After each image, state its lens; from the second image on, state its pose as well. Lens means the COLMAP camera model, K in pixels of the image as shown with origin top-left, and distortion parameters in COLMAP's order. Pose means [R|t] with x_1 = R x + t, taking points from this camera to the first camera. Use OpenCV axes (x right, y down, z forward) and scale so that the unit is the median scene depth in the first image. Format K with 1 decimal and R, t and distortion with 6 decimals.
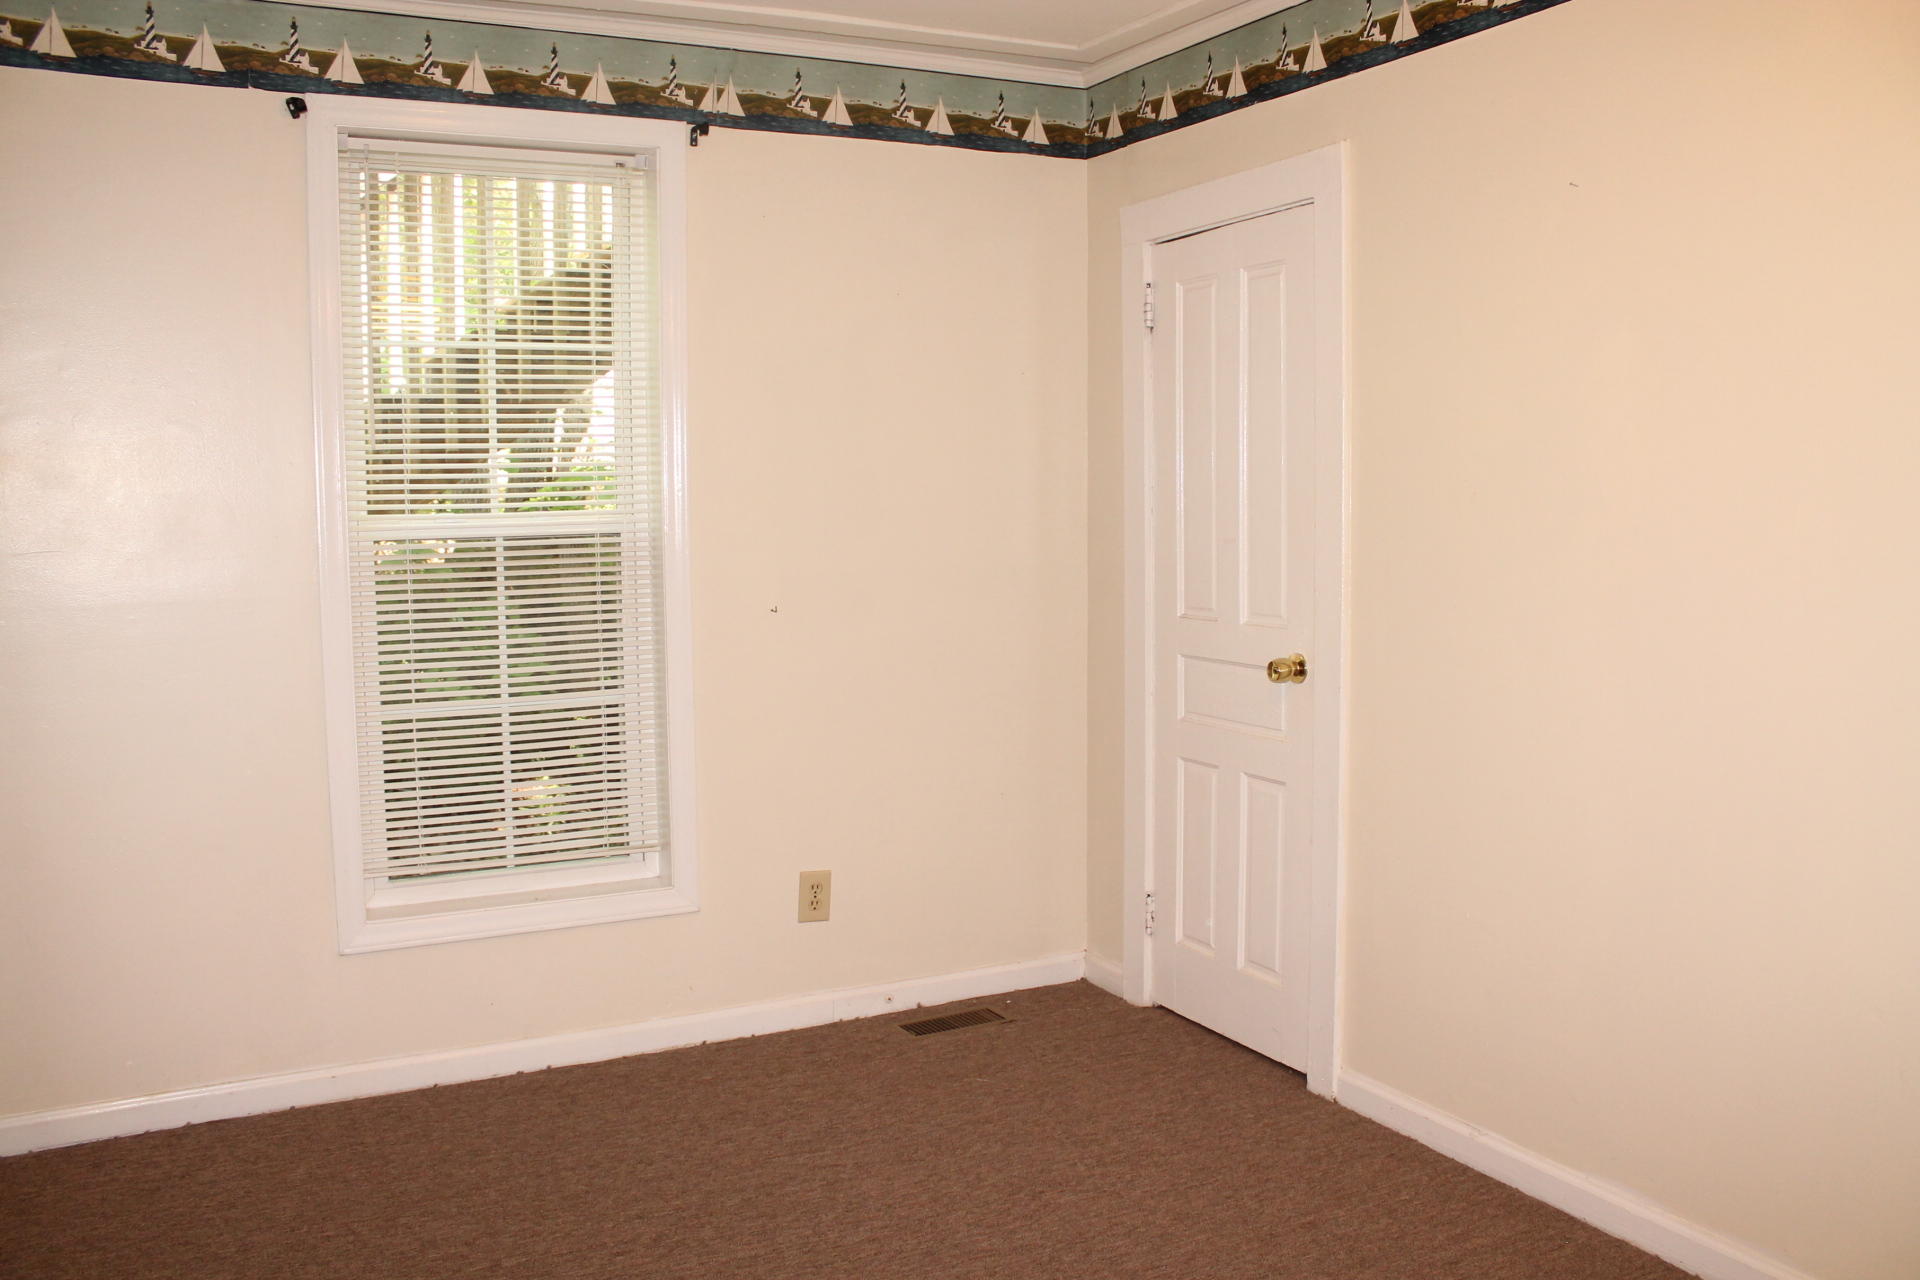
lens RADIAL K [[1623.4, 0, 965.8], [0, 1623.4, 640.5], [0, 0, 1]] dist [-0.166636, 0.157411]
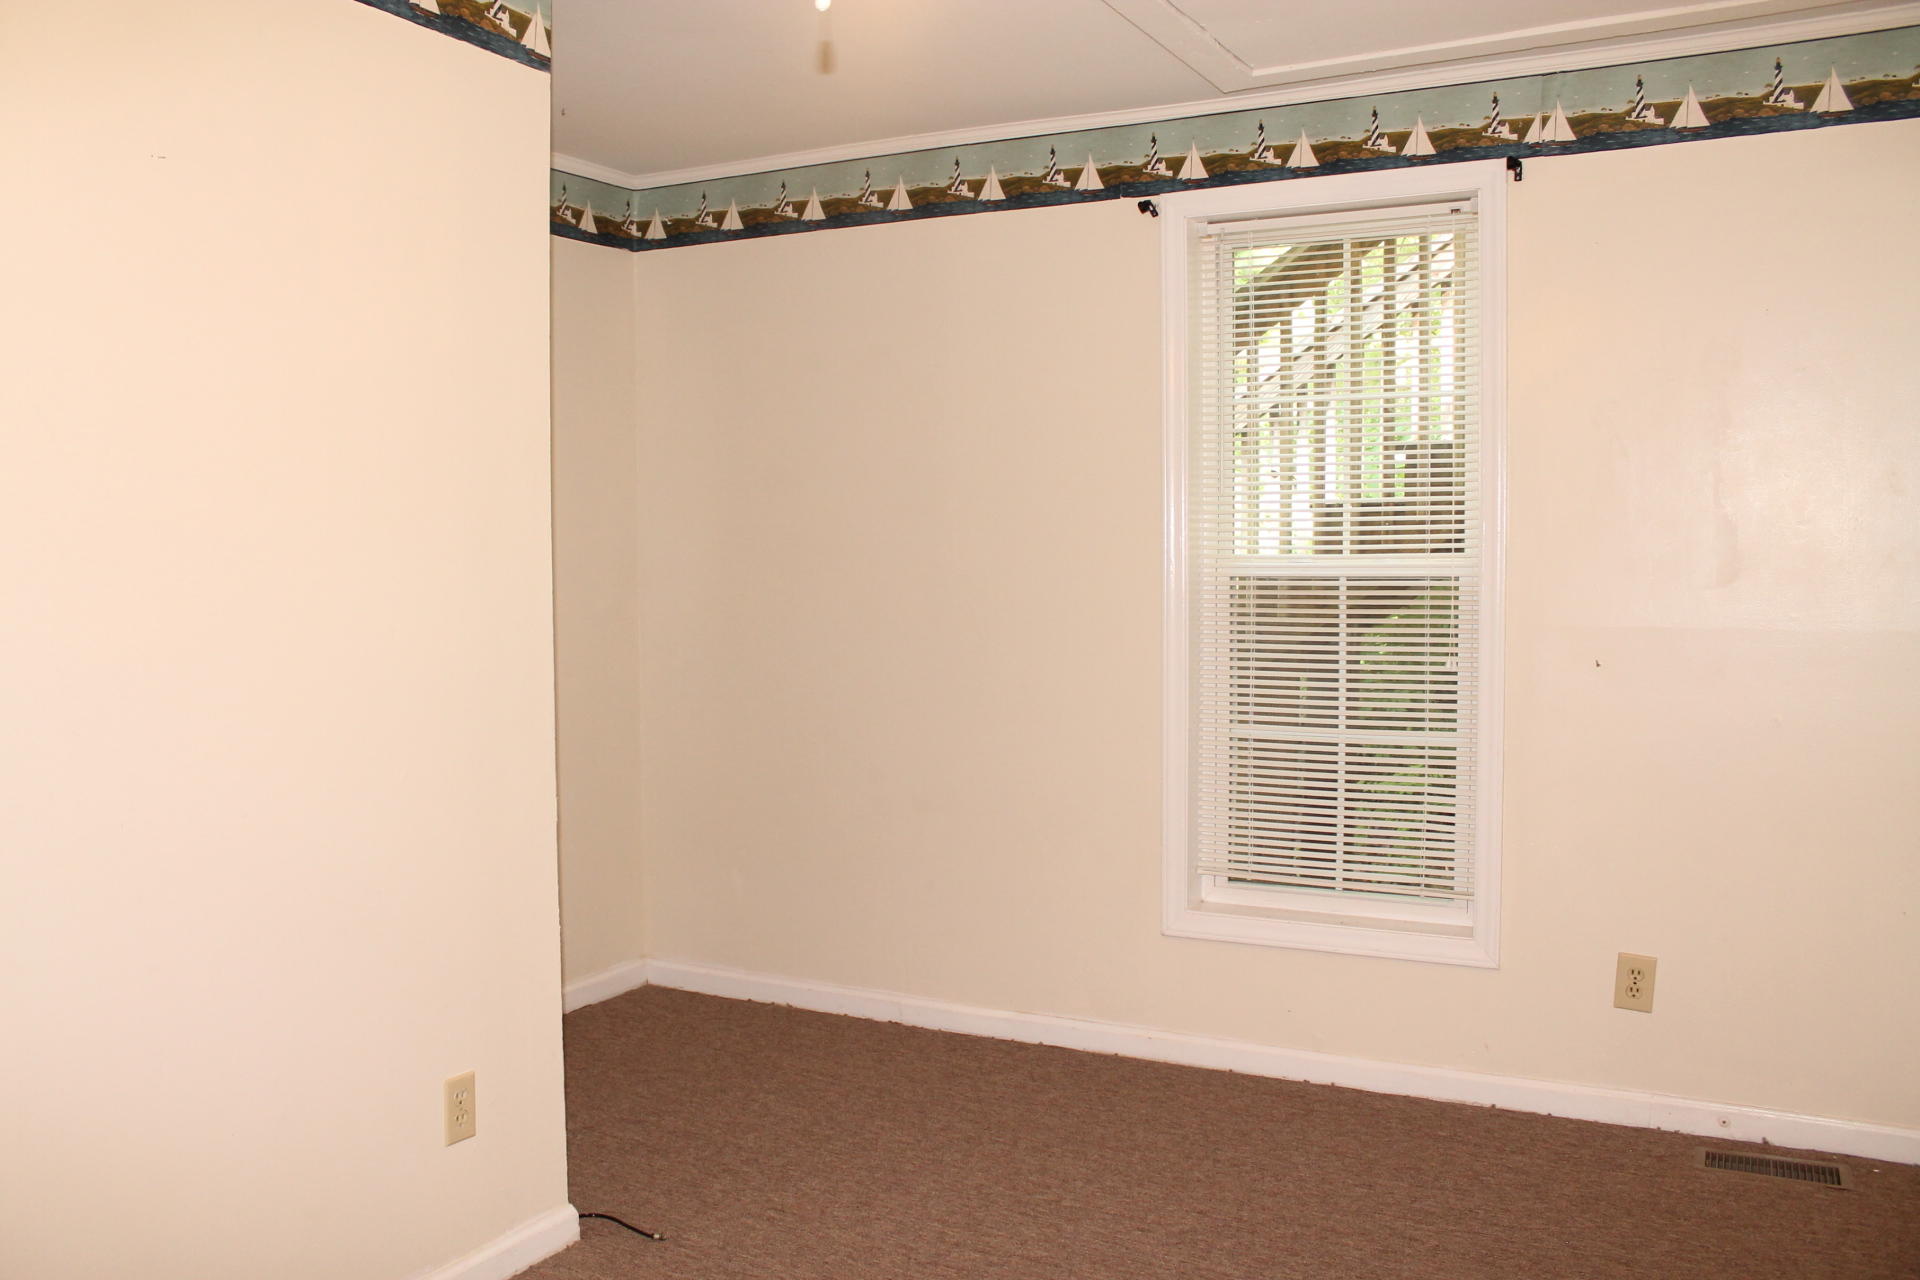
lens RADIAL K [[1623.4, 0, 965.8], [0, 1623.4, 640.5], [0, 0, 1]] dist [-0.166636, 0.157411]
pose [[0.561740, 0.051597, -0.825703, 0.451110], [-0.077388, 0.996954, 0.009650, -0.013631], [0.823687, 0.058479, 0.564022, 0.195098]]
